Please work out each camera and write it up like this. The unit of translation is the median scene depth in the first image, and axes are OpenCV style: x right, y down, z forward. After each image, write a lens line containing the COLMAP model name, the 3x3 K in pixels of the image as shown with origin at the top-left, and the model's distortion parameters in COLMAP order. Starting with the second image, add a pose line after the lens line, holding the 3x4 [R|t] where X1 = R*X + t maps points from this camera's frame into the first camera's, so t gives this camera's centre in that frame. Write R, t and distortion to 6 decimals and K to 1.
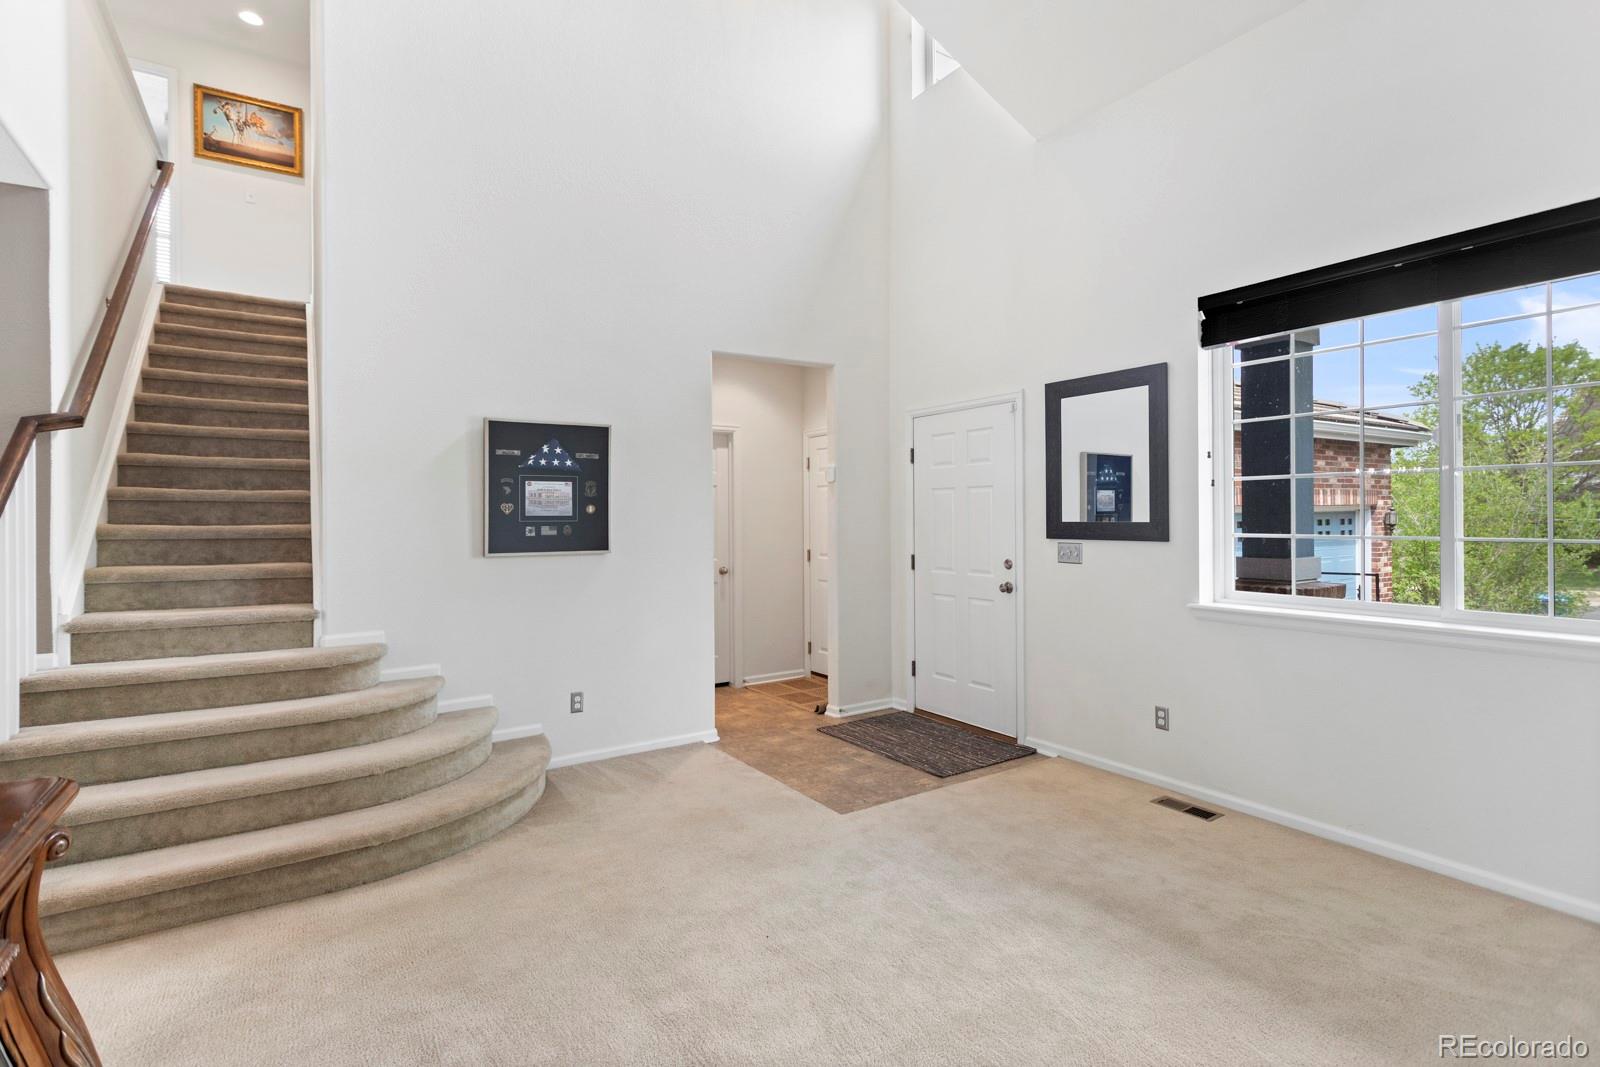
lens RADIAL K [[775.1, 0, 791.6], [0, 775.1, 504.1], [0, 0, 1]] dist [-0.000929, 0.000404]
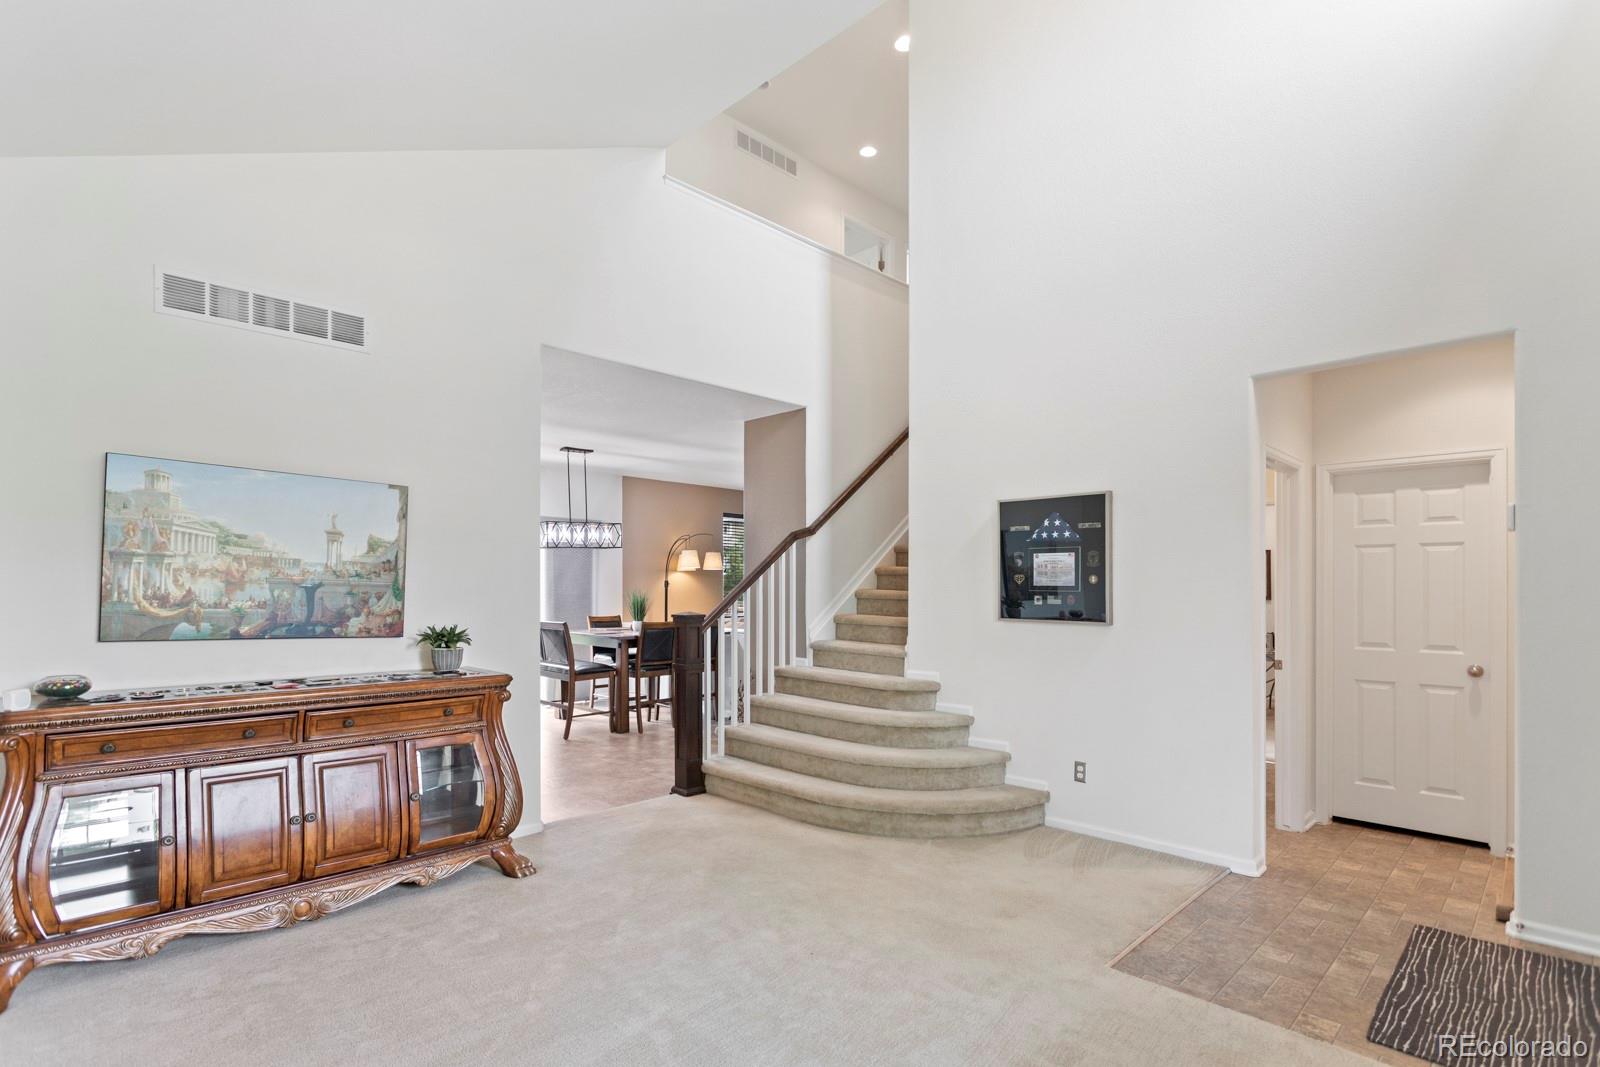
lens RADIAL K [[783.9, 0, 797.8], [0, 783.9, 578.2], [0, 0, 1]] dist [0.003084, 0.000500]
pose [[0.212587, -0.001880, -0.977140, 0.658759], [0.011154, 0.999938, 0.000503, 0.000426], [0.977079, -0.011005, 0.212594, 0.442573]]
